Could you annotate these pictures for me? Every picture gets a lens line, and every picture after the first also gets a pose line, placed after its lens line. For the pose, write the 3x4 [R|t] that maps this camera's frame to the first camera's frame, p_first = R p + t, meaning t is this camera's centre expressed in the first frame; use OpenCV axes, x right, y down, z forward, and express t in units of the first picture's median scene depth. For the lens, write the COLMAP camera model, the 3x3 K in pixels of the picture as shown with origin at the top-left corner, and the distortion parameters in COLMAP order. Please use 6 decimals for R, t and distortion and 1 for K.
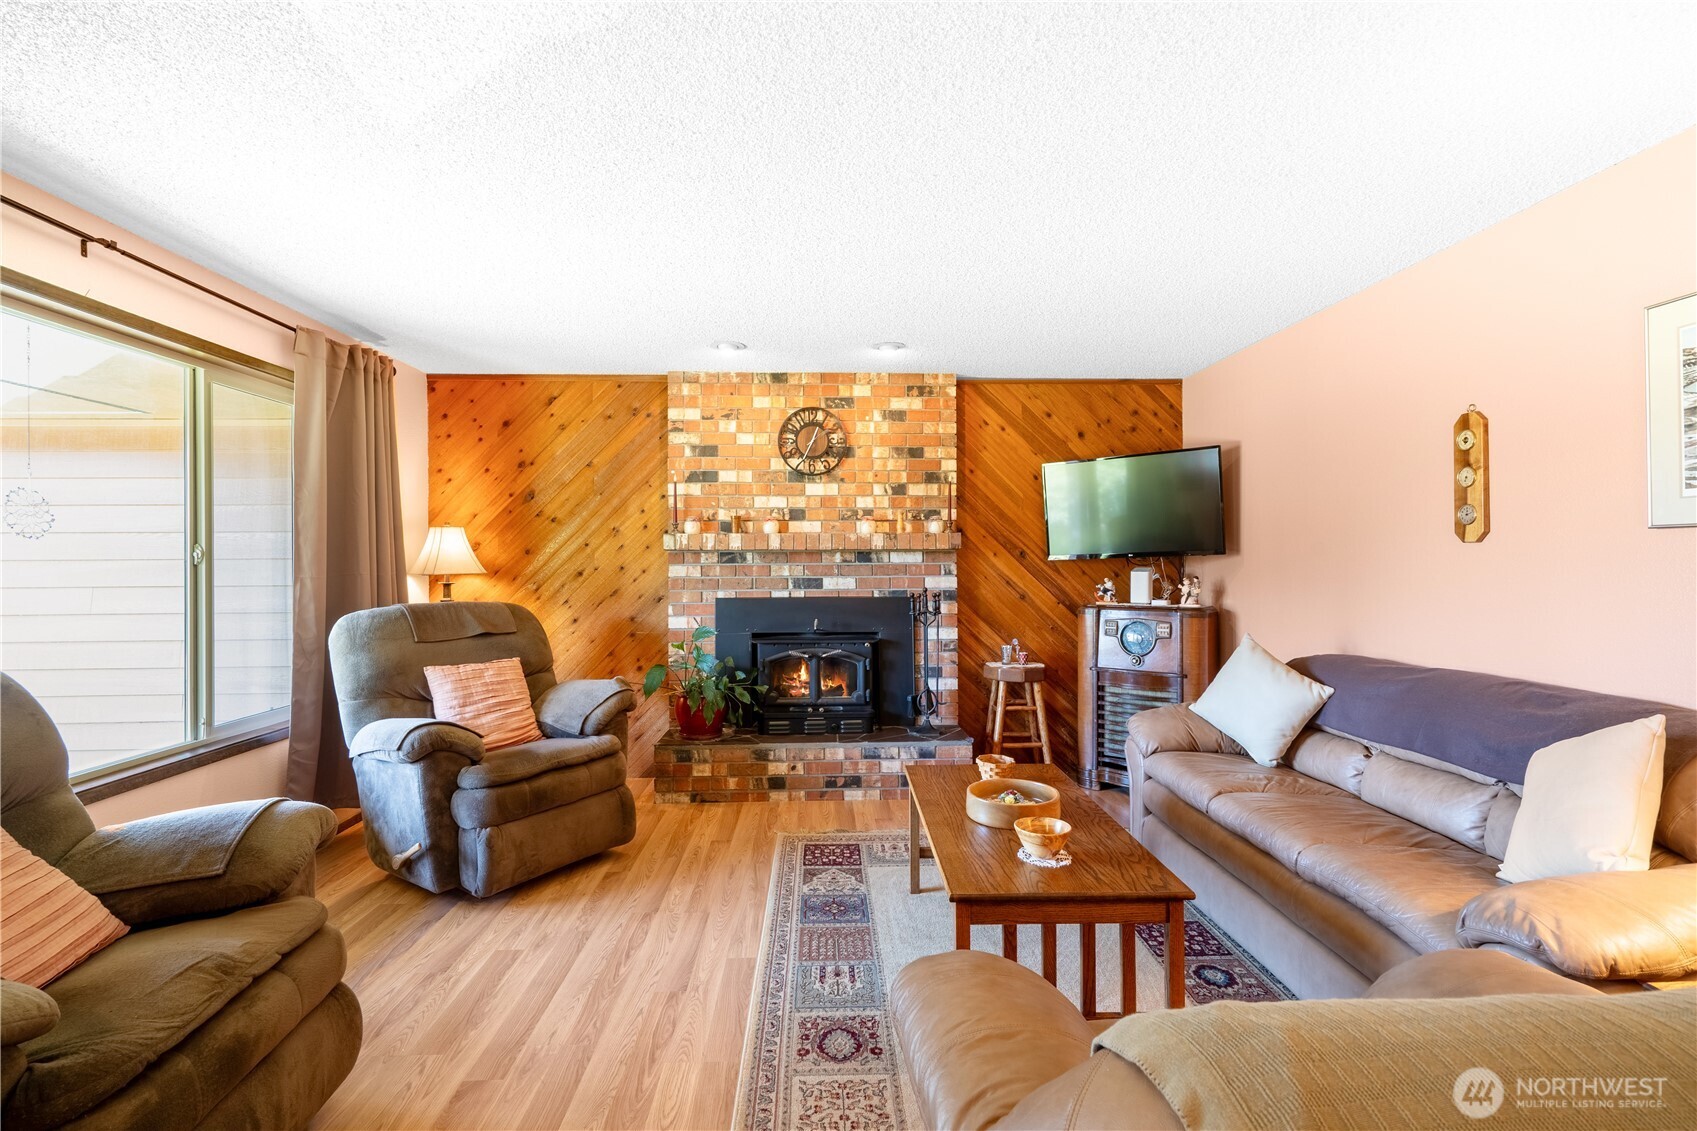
lens RADIAL K [[776.0, 0, 848.5], [0, 776.0, 565.5], [0, 0, 1]] dist [-0.004778, 0.000811]
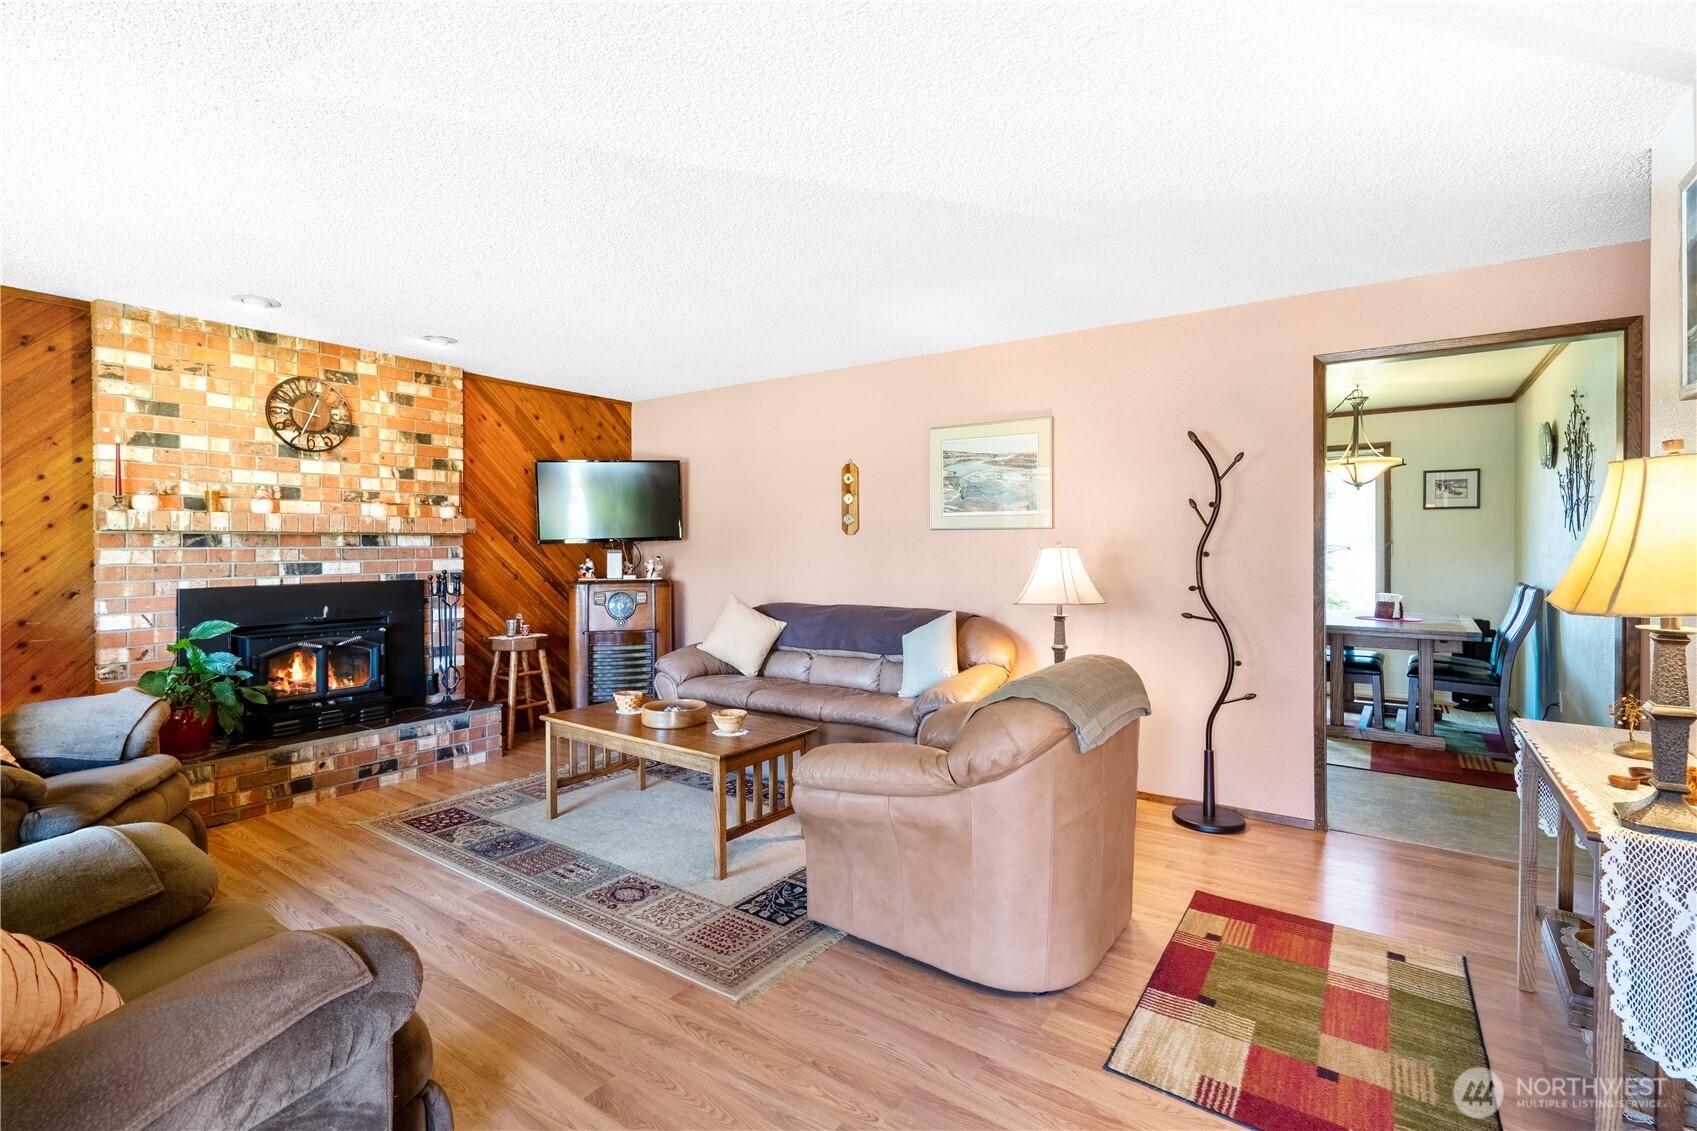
lens RADIAL K [[776.0, 0, 848.5], [0, 776.0, 565.5], [0, 0, 1]] dist [-0.004778, 0.000811]
pose [[0.602539, -0.020225, 0.797833, -0.398136], [0.004186, 0.999745, 0.022182, 0.001409], [-0.798079, -0.010026, 0.602470, -0.063727]]
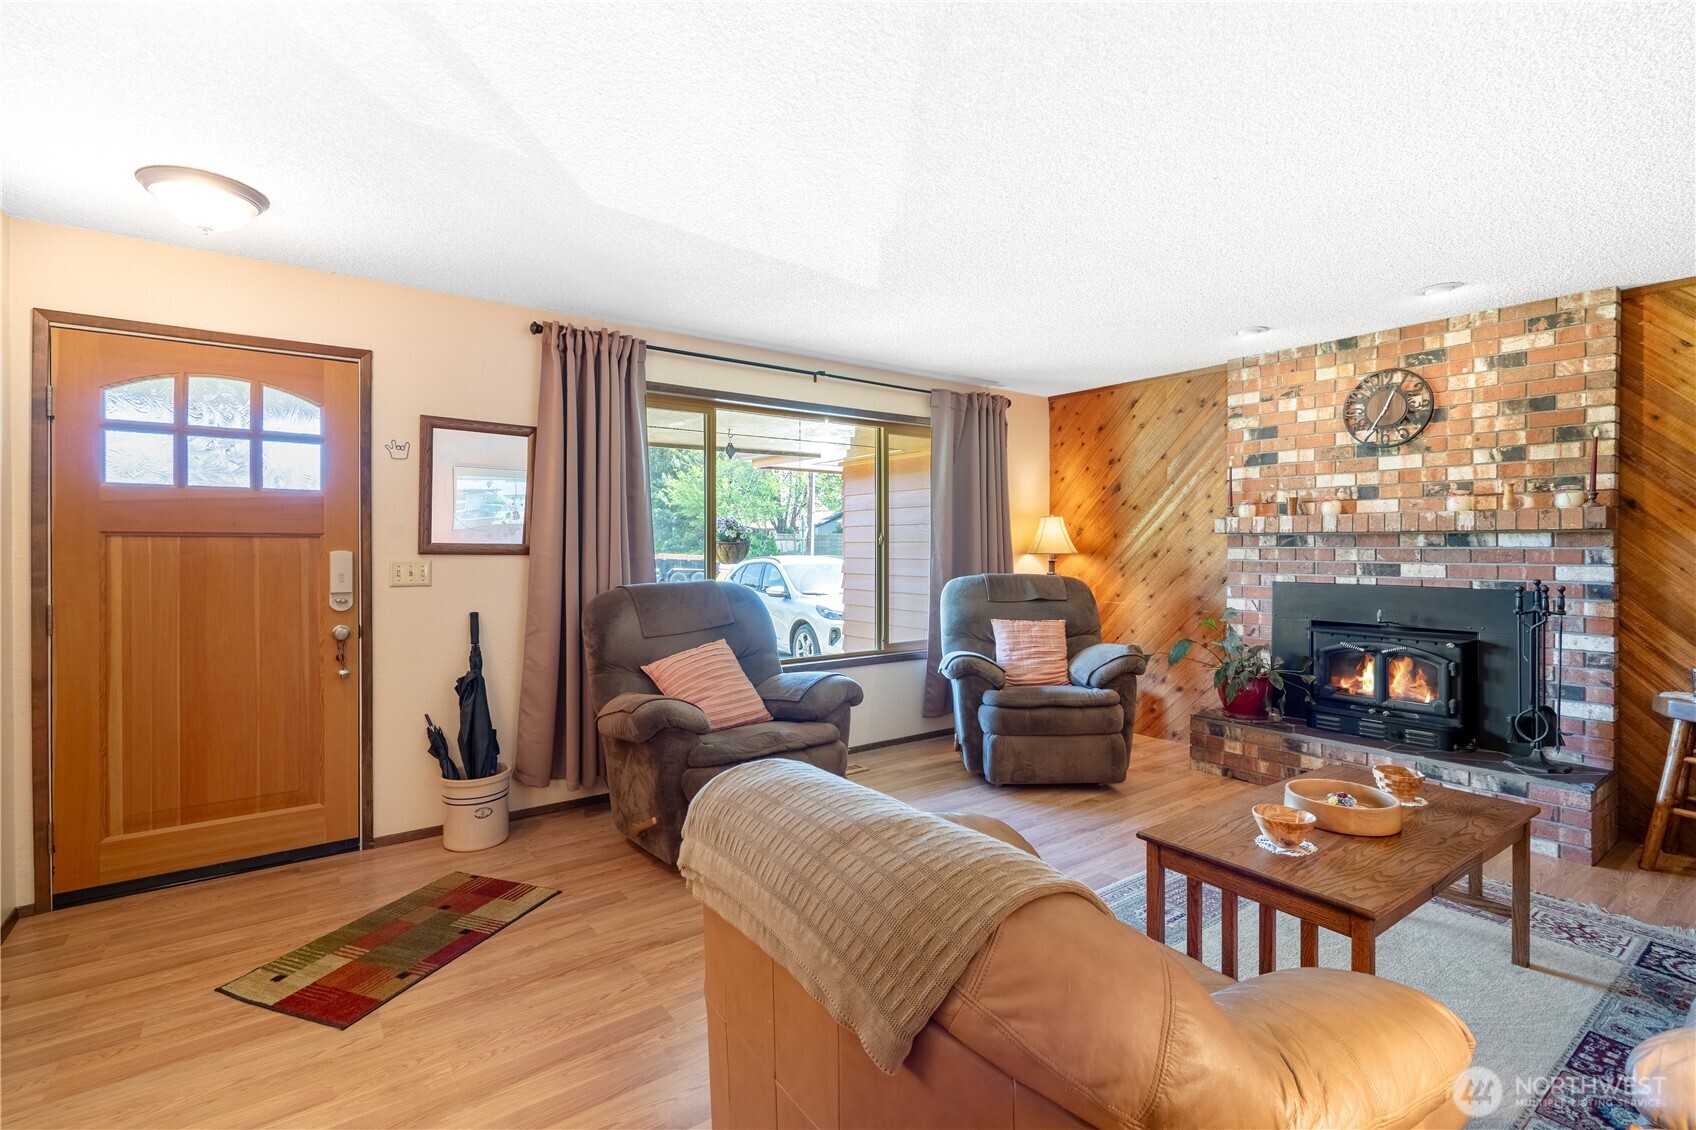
lens RADIAL K [[790.9, 0, 848.0], [0, 790.9, 565.0], [0, 0, 1]] dist [0.001113, 0.000391]
pose [[0.560180, 0.025172, -0.827988, 0.358521], [-0.007409, 0.999650, 0.025378, -0.000777], [0.828338, -0.008081, 0.560171, -0.009389]]
